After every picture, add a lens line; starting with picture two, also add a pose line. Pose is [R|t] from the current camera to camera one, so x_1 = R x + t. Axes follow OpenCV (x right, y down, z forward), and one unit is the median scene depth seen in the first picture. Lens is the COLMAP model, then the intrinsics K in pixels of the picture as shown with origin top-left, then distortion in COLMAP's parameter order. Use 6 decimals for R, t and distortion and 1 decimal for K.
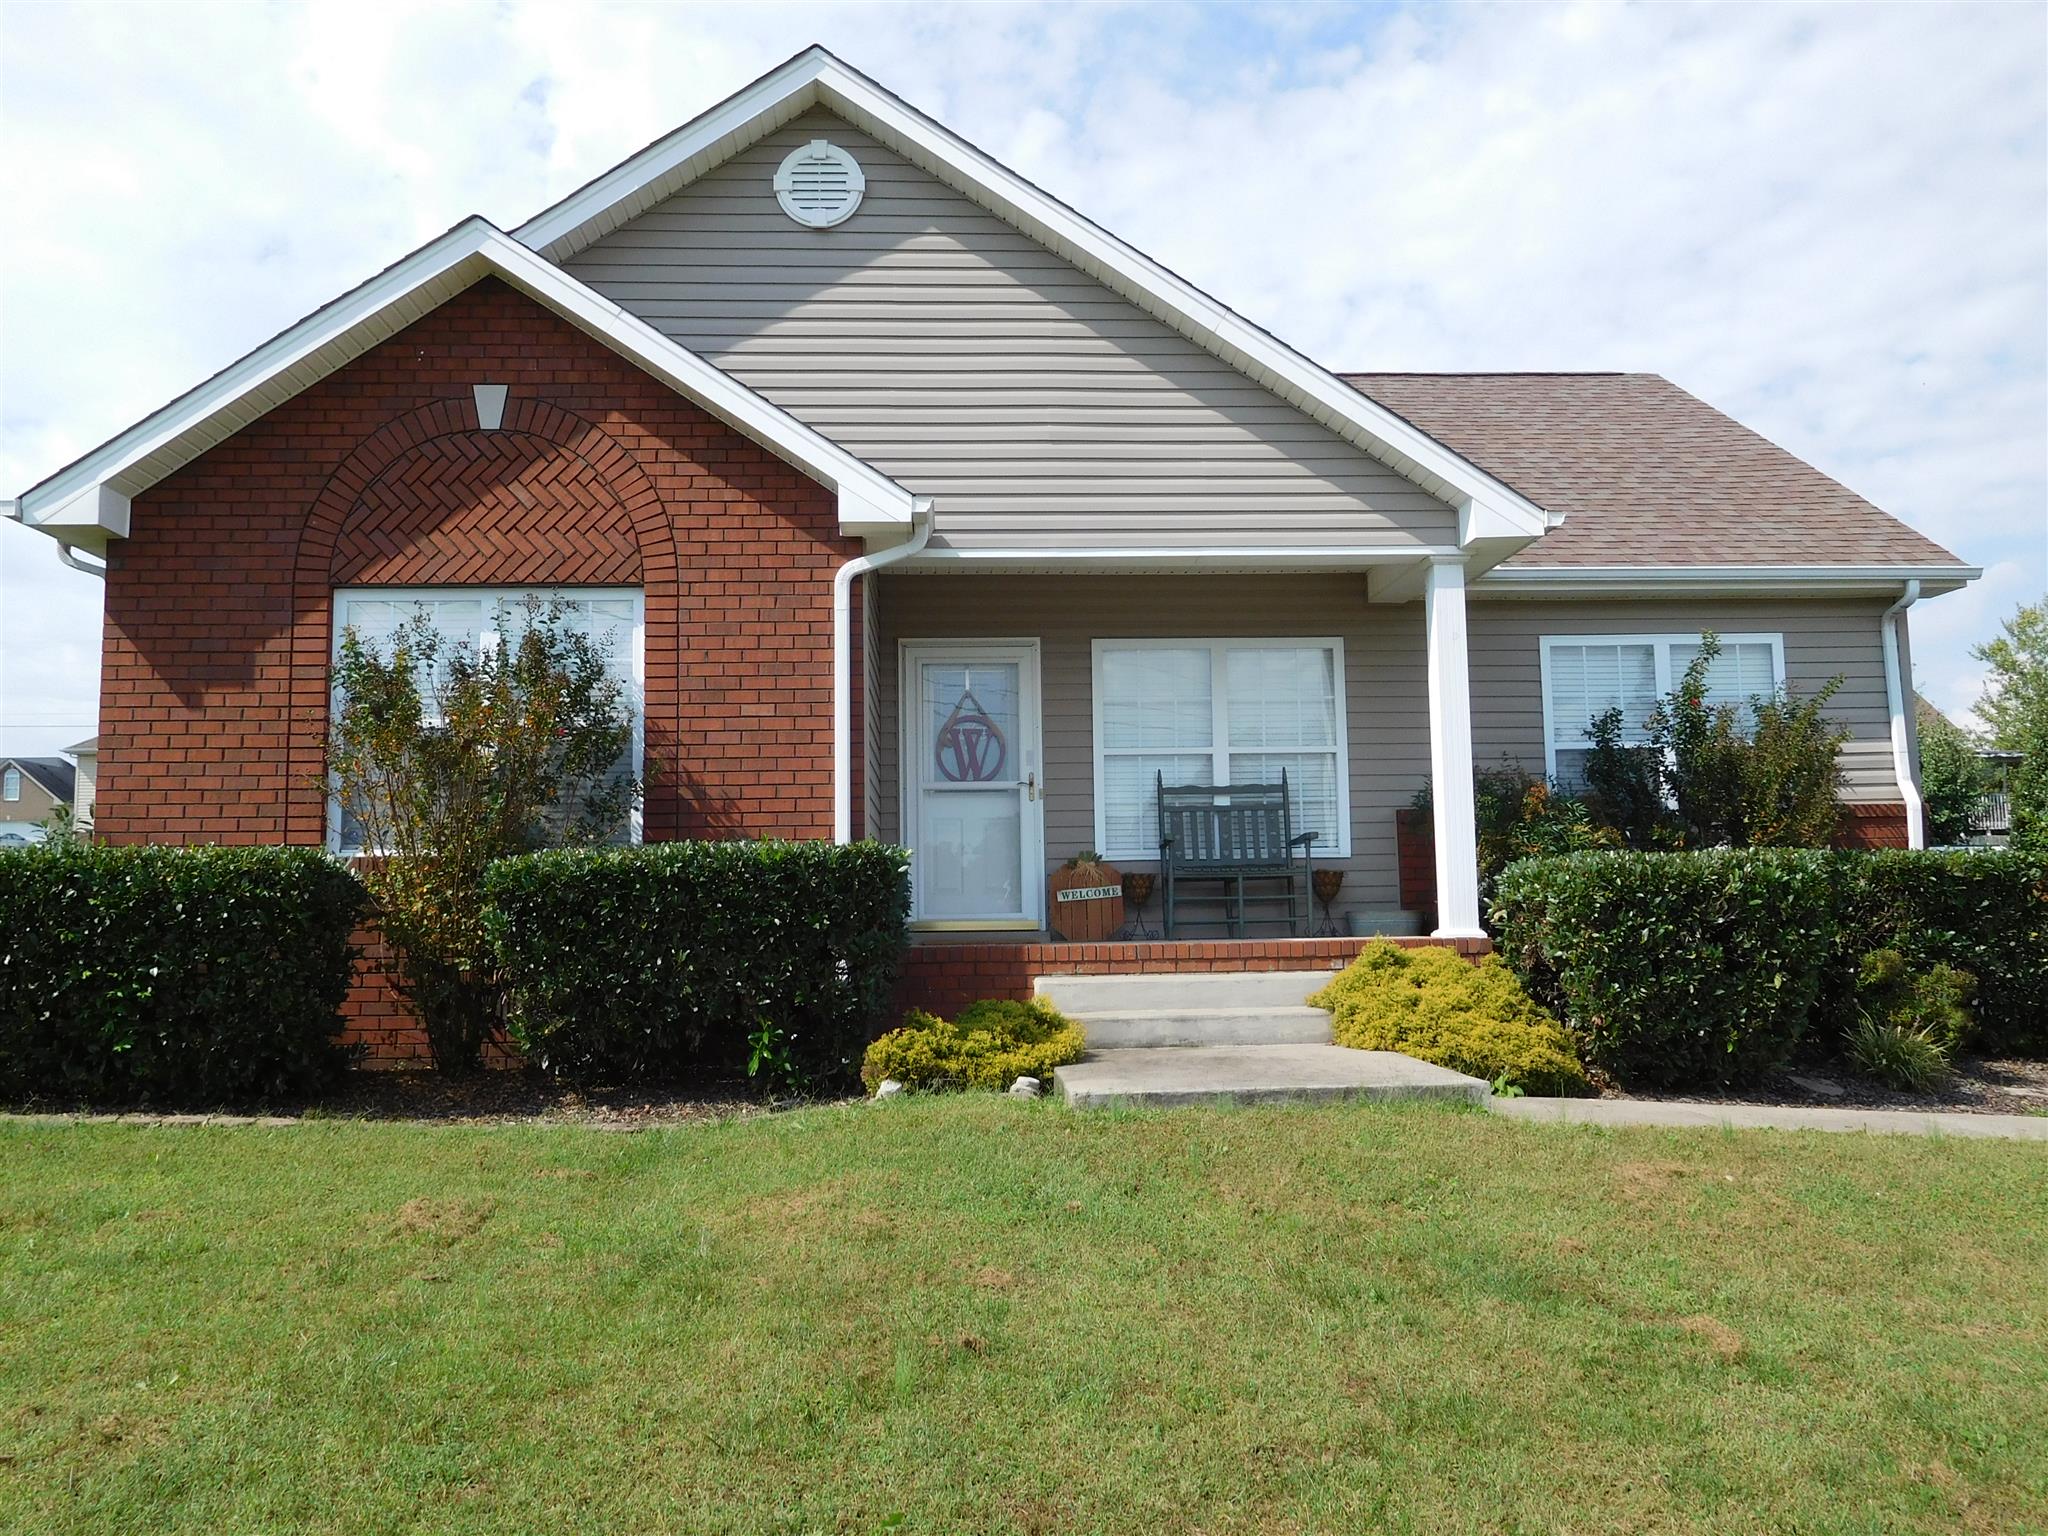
lens RADIAL K [[1546.9, 0, 1024.9], [0, 1546.9, 754.8], [0, 0, 1]] dist [-0.010249, -0.005198]
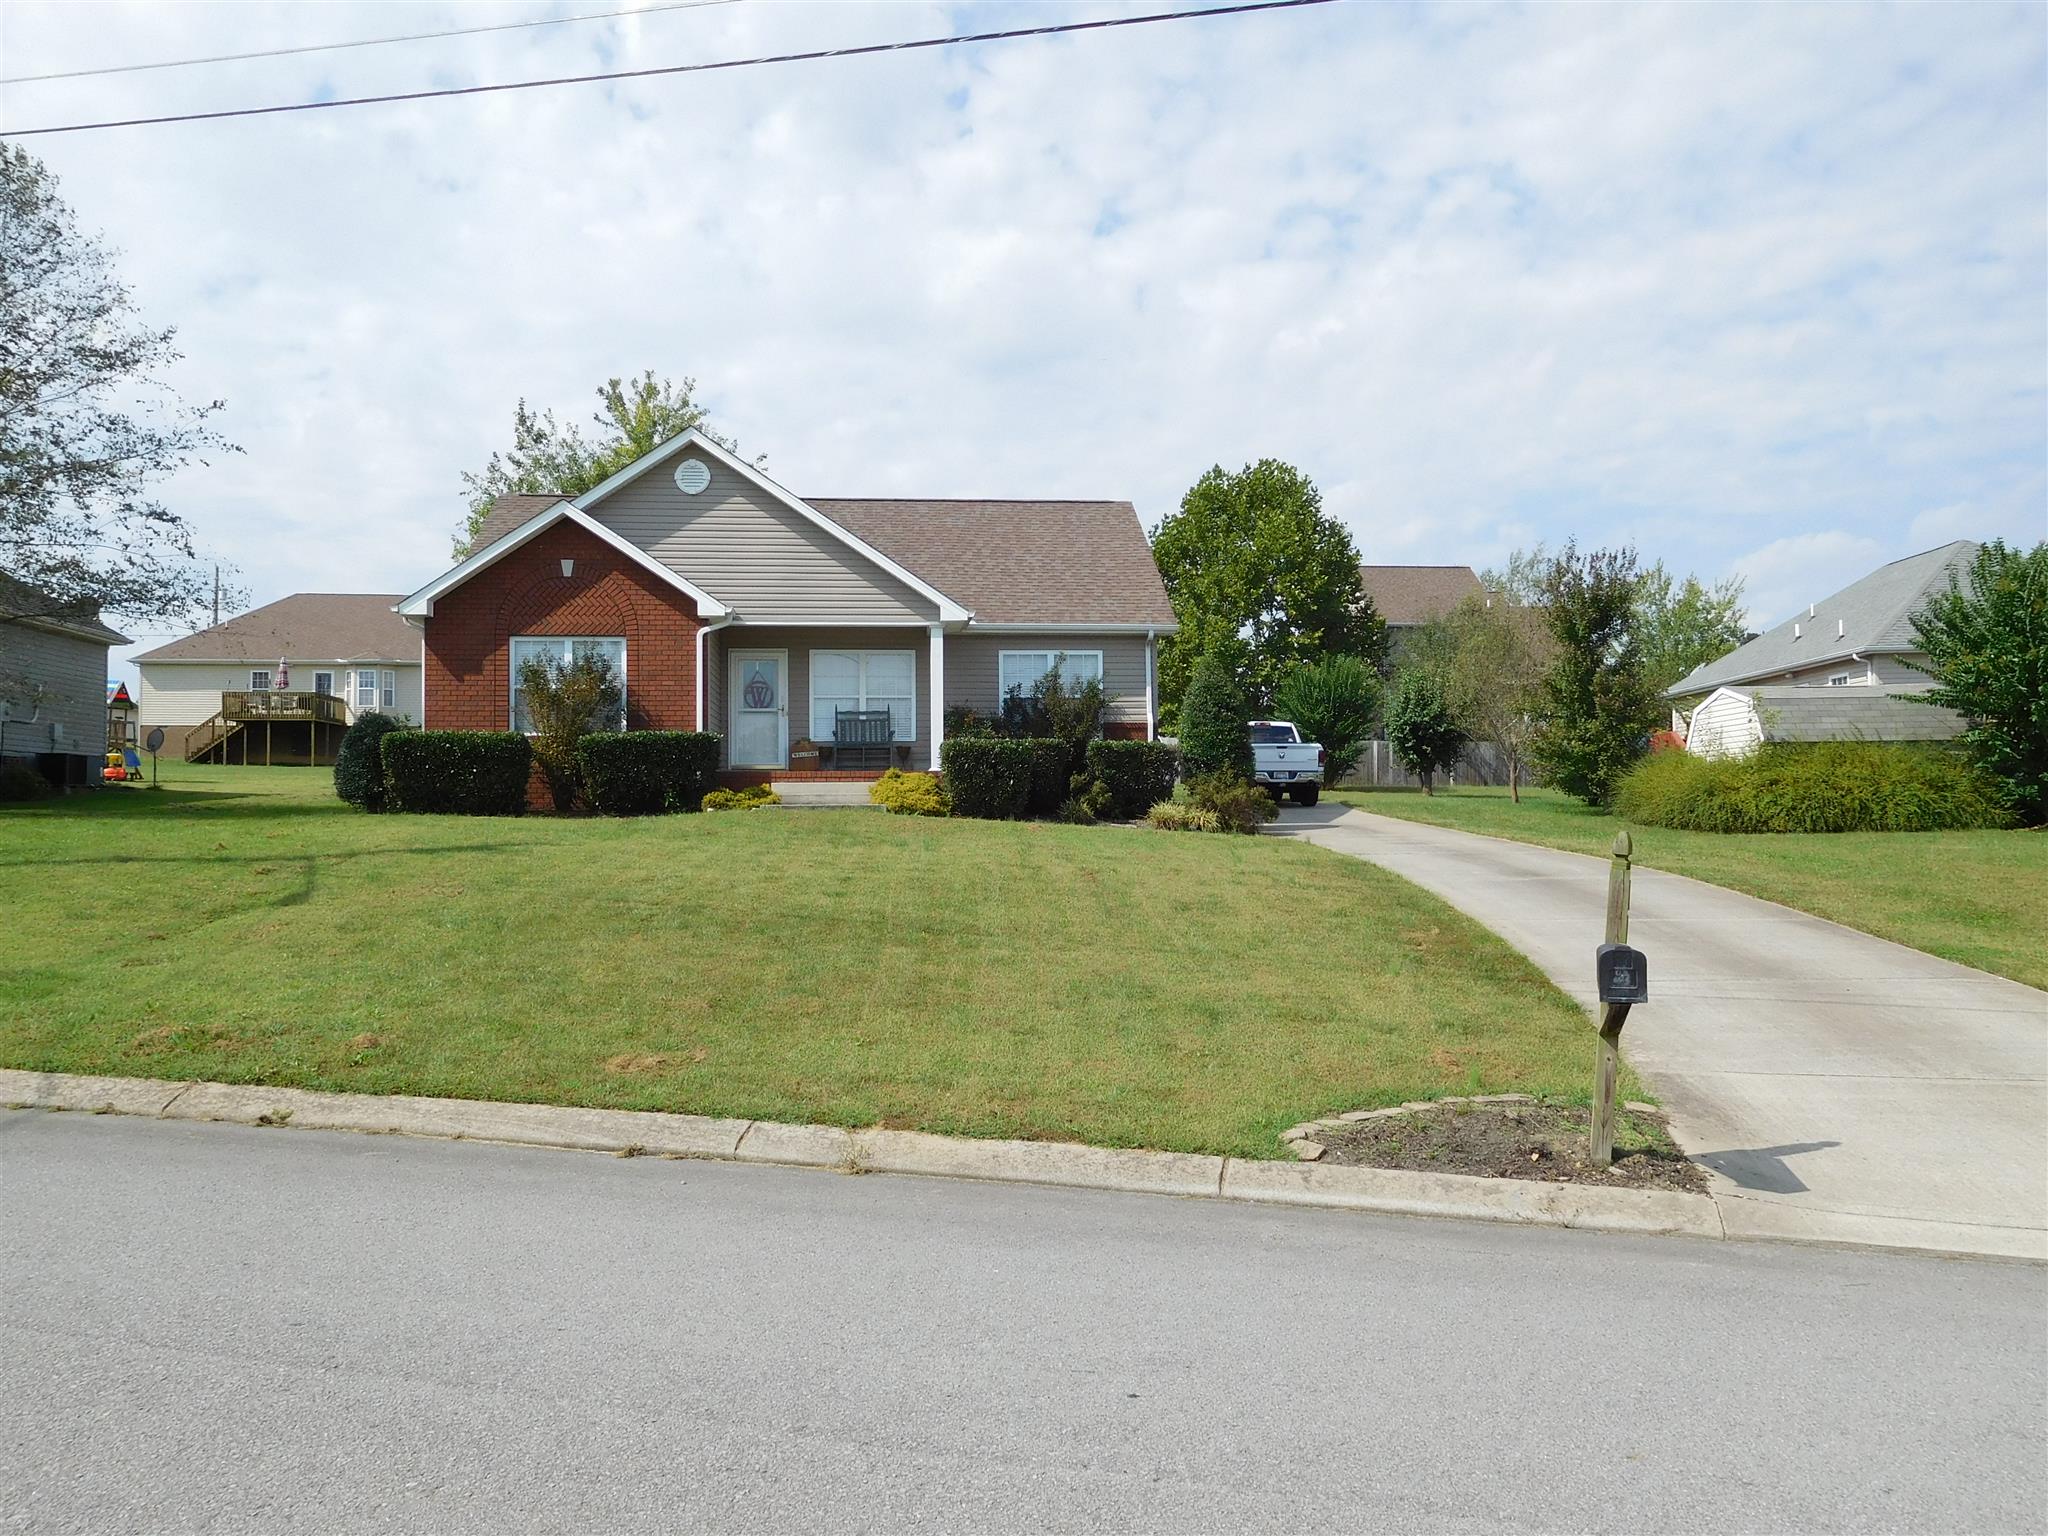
lens RADIAL K [[1546.9, 0, 1035.3], [0, 1546.9, 778.5], [0, 0, 1]] dist [-0.010249, -0.005198]
pose [[0.998417, 0.011105, 0.055144, 0.319855], [-0.015464, 0.996734, 0.079258, -0.086037], [-0.054084, -0.079986, 0.995328, -1.734928]]
